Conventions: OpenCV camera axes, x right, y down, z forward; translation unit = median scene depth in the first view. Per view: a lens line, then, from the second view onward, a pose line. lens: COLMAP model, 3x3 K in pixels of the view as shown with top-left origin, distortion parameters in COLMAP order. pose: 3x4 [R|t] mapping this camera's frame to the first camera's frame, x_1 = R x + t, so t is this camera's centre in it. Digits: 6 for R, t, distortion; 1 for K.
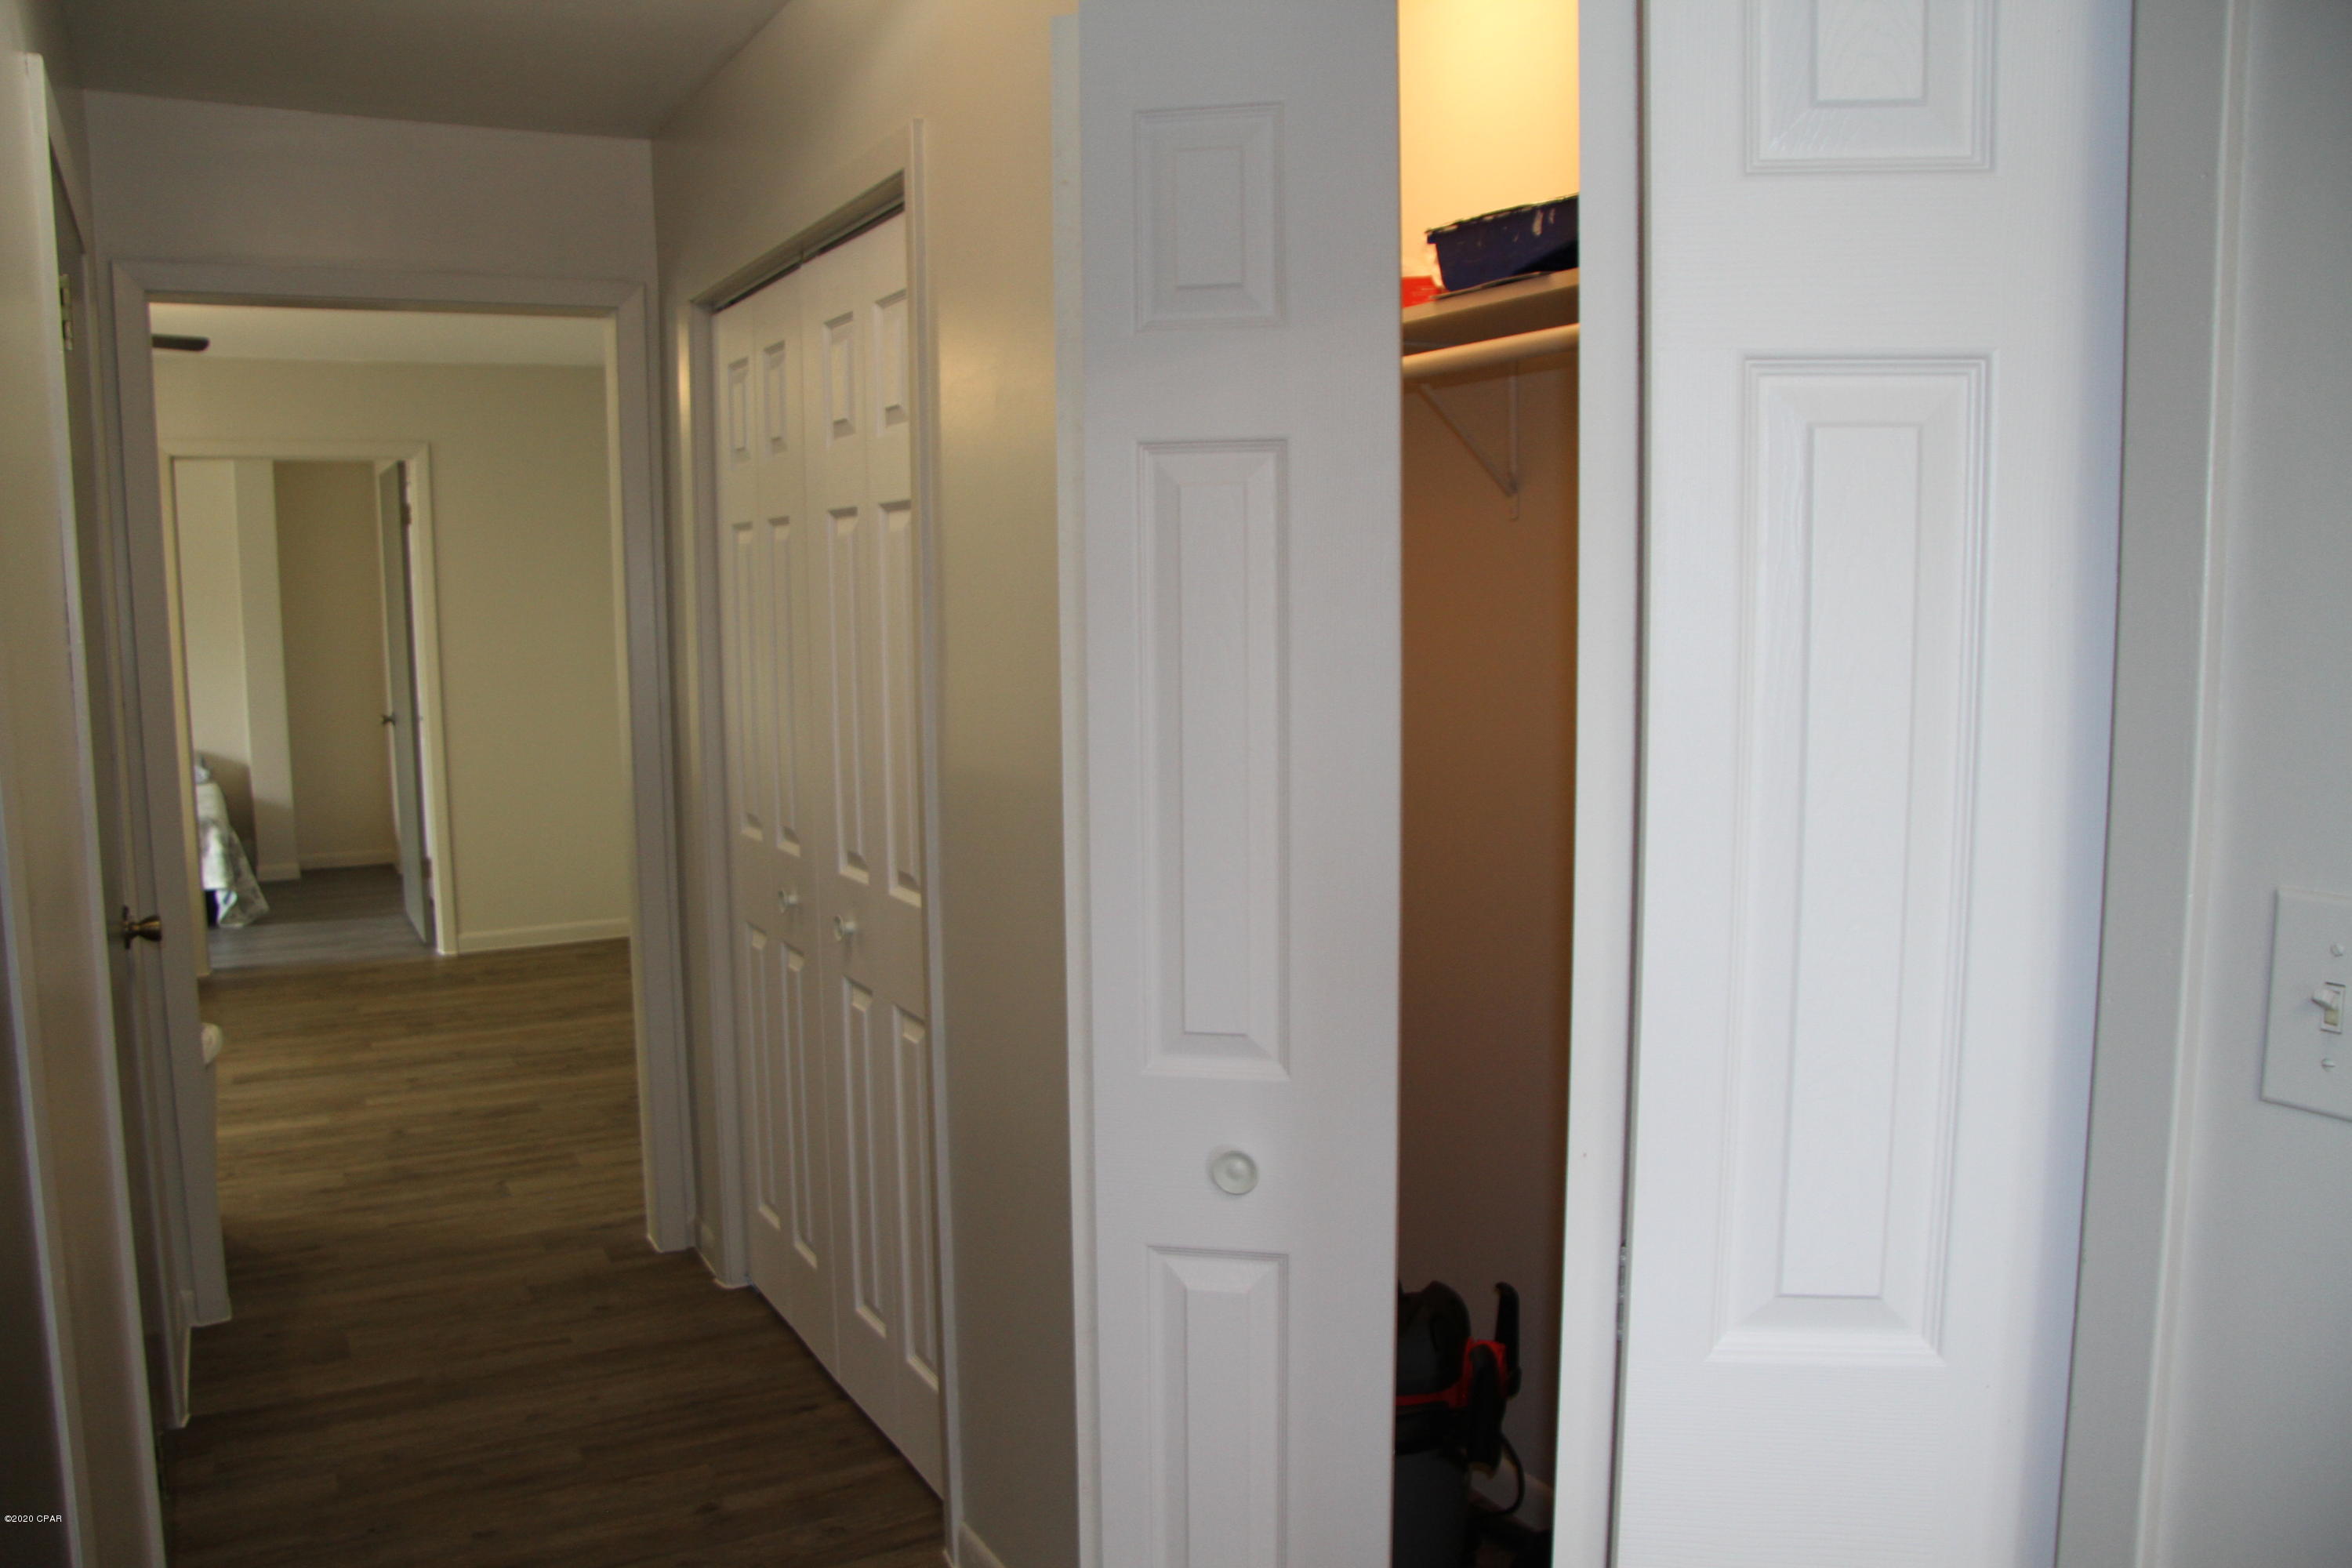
lens RADIAL K [[1818.1, 0, 1136.1], [0, 1818.1, 809.4], [0, 0, 1]] dist [-0.175153, 0.126118]
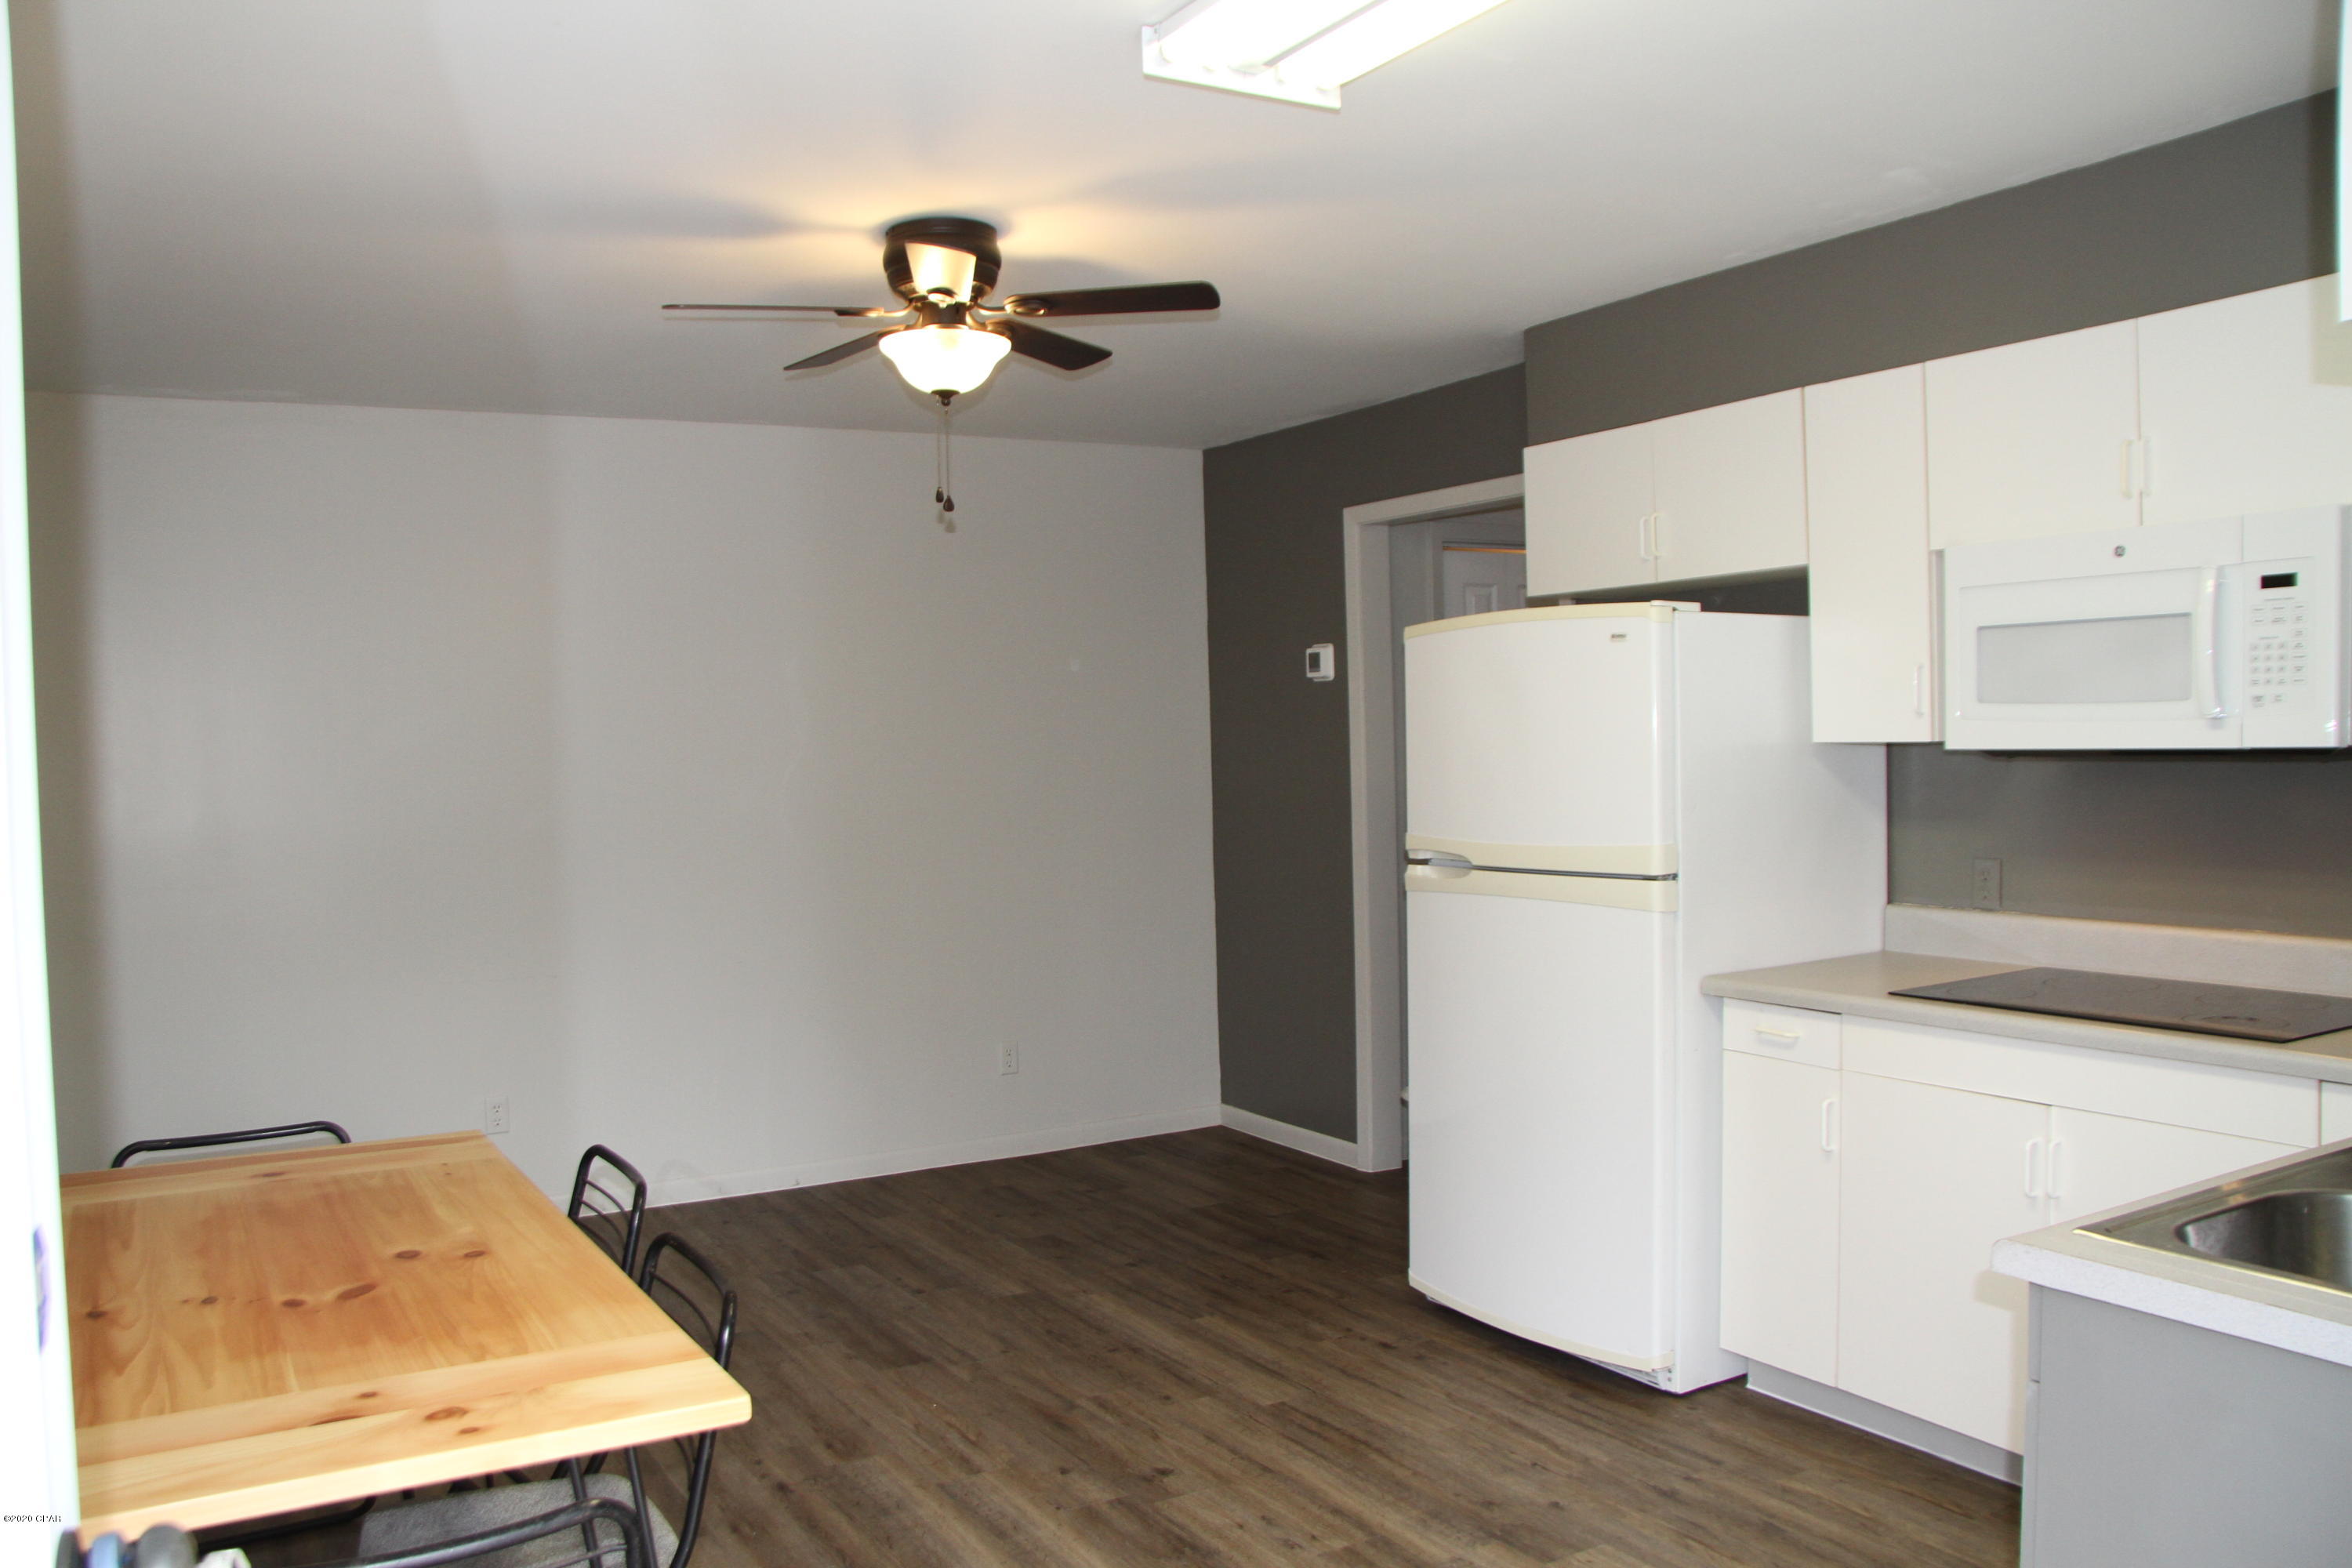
lens RADIAL K [[1818.1, 0, 1136.1], [0, 1818.1, 809.4], [0, 0, 1]] dist [-0.175153, 0.126118]
pose [[-0.025920, -0.026634, 0.999309, -1.485148], [0.146536, 0.988746, 0.030153, -0.099027], [-0.988866, 0.147216, -0.021726, 1.040687]]
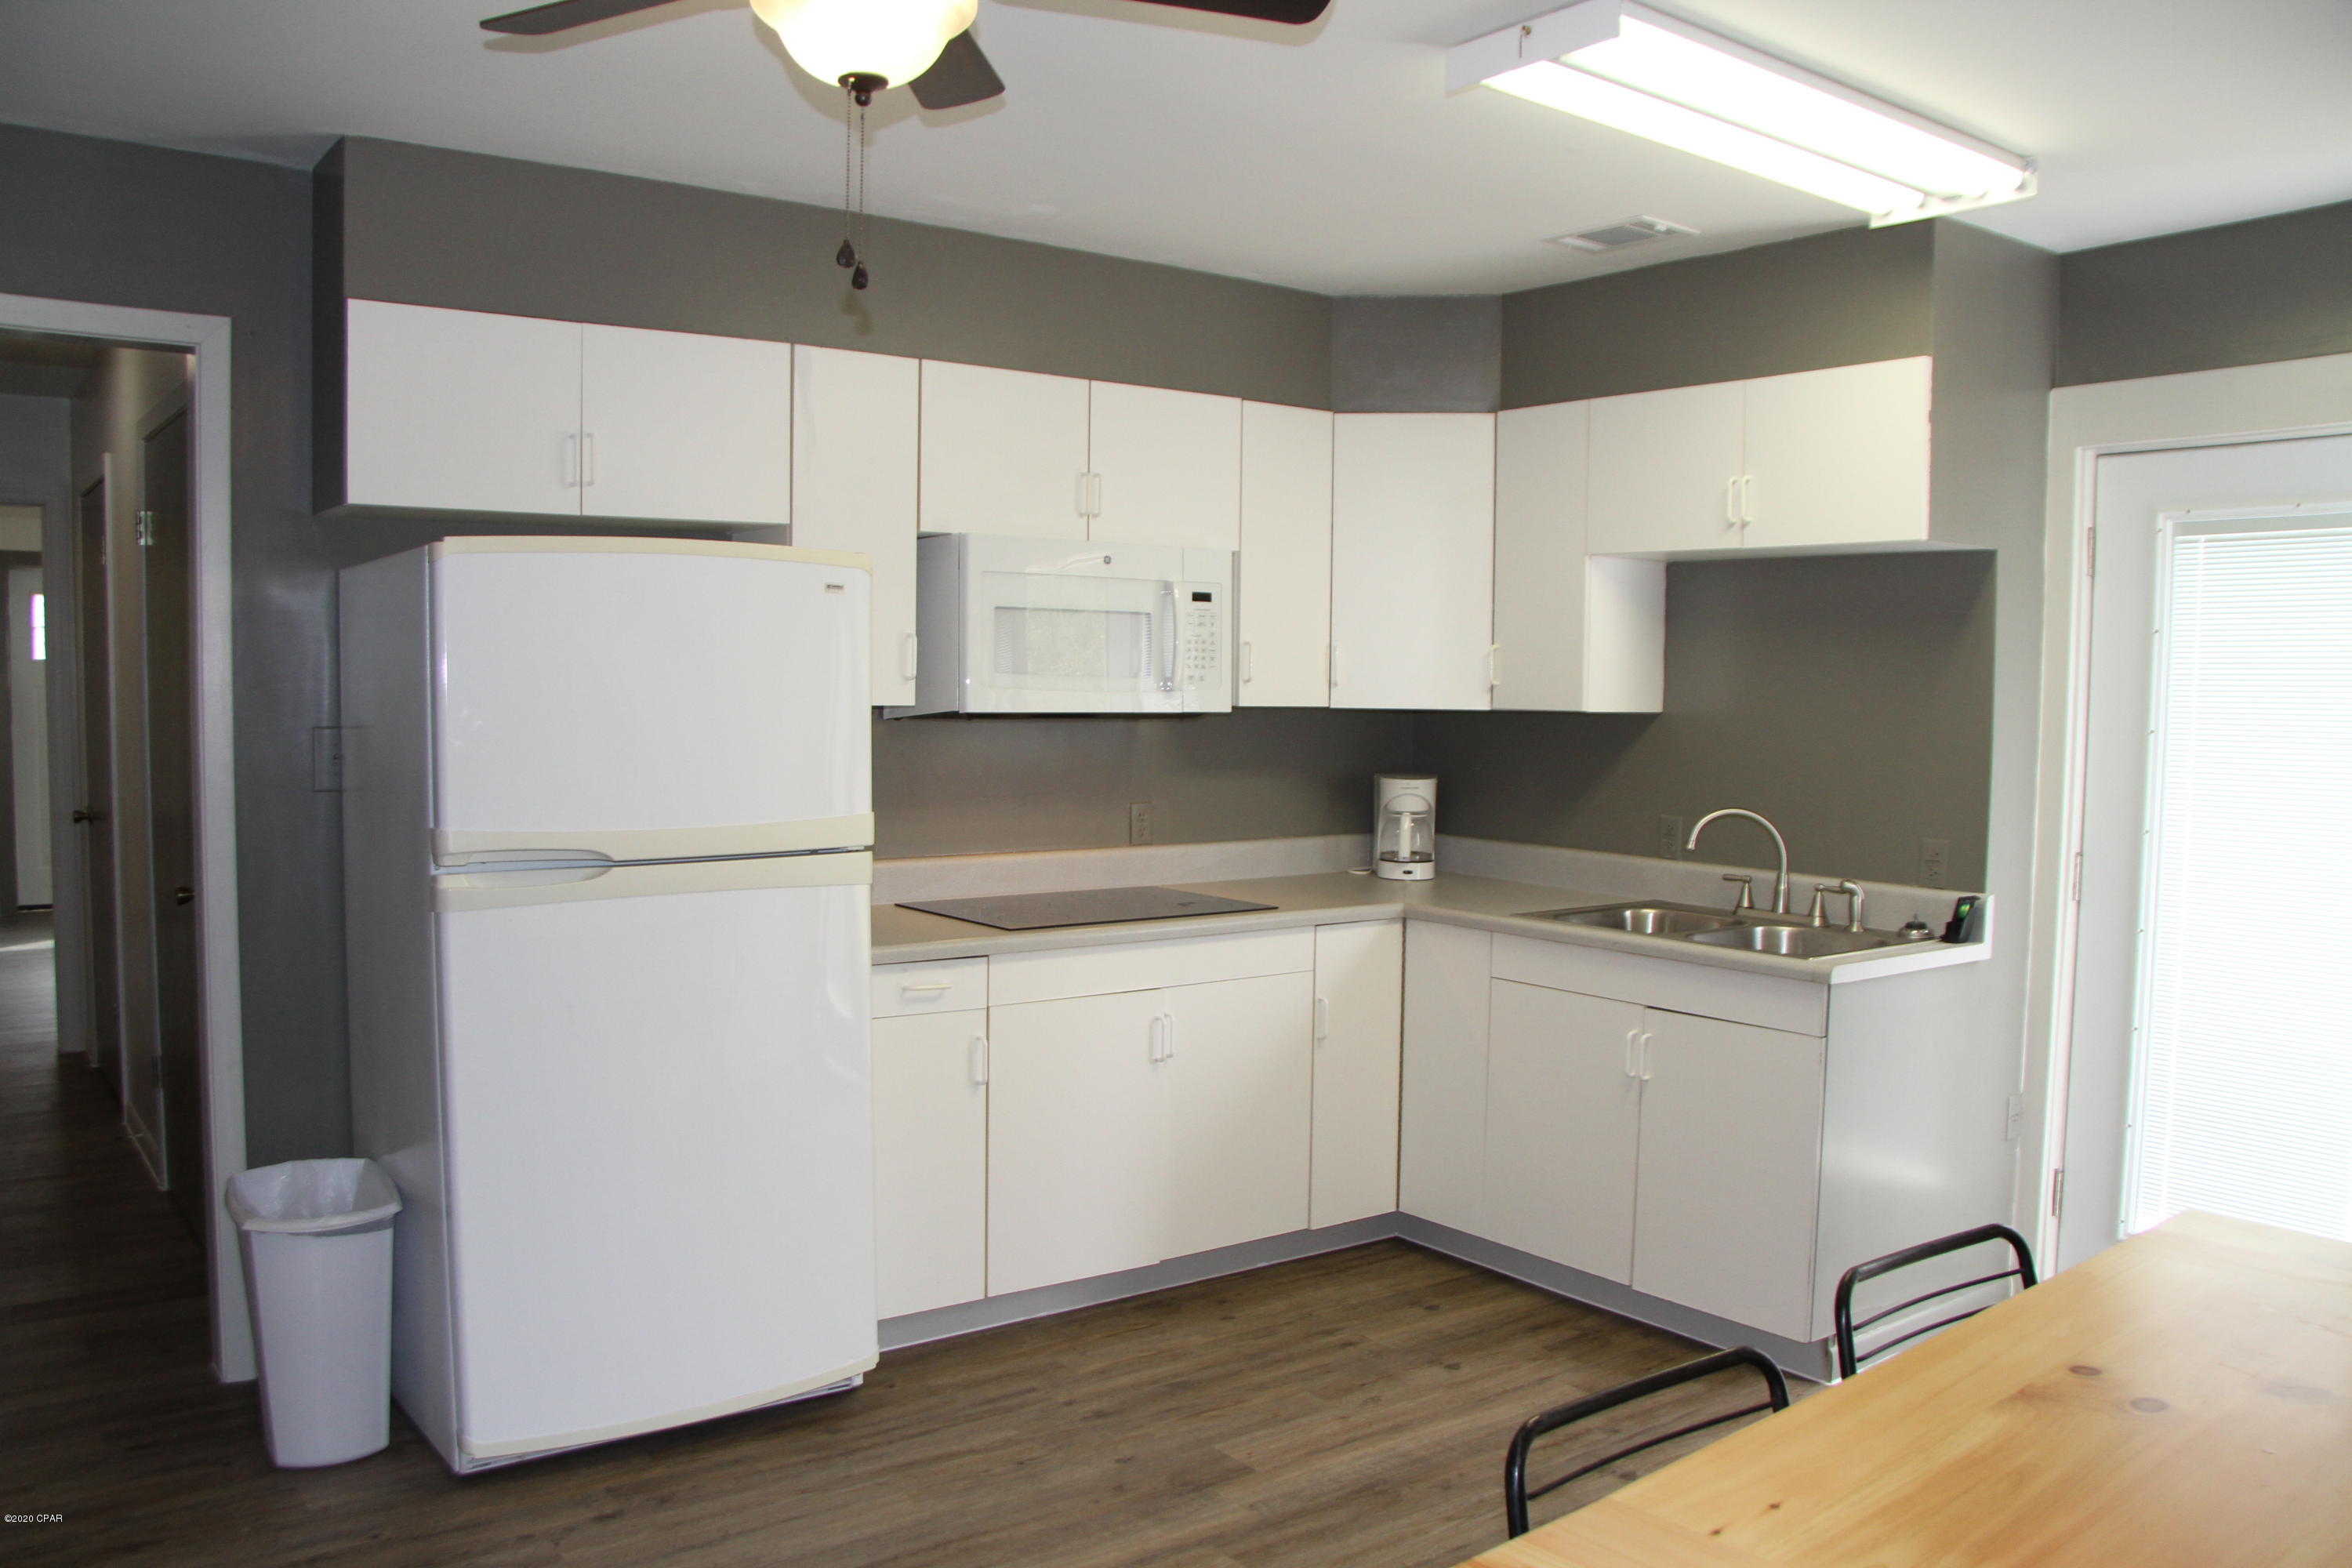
lens RADIAL K [[1836.5, 0, 1133.2], [0, 1836.5, 825.3], [0, 0, 1]] dist [-0.165954, 0.123427]
pose [[-0.990692, 0.011468, -0.135640, -0.711353], [-0.015868, 0.979921, 0.198752, -0.173567], [0.135196, 0.199054, -0.970618, 1.550460]]
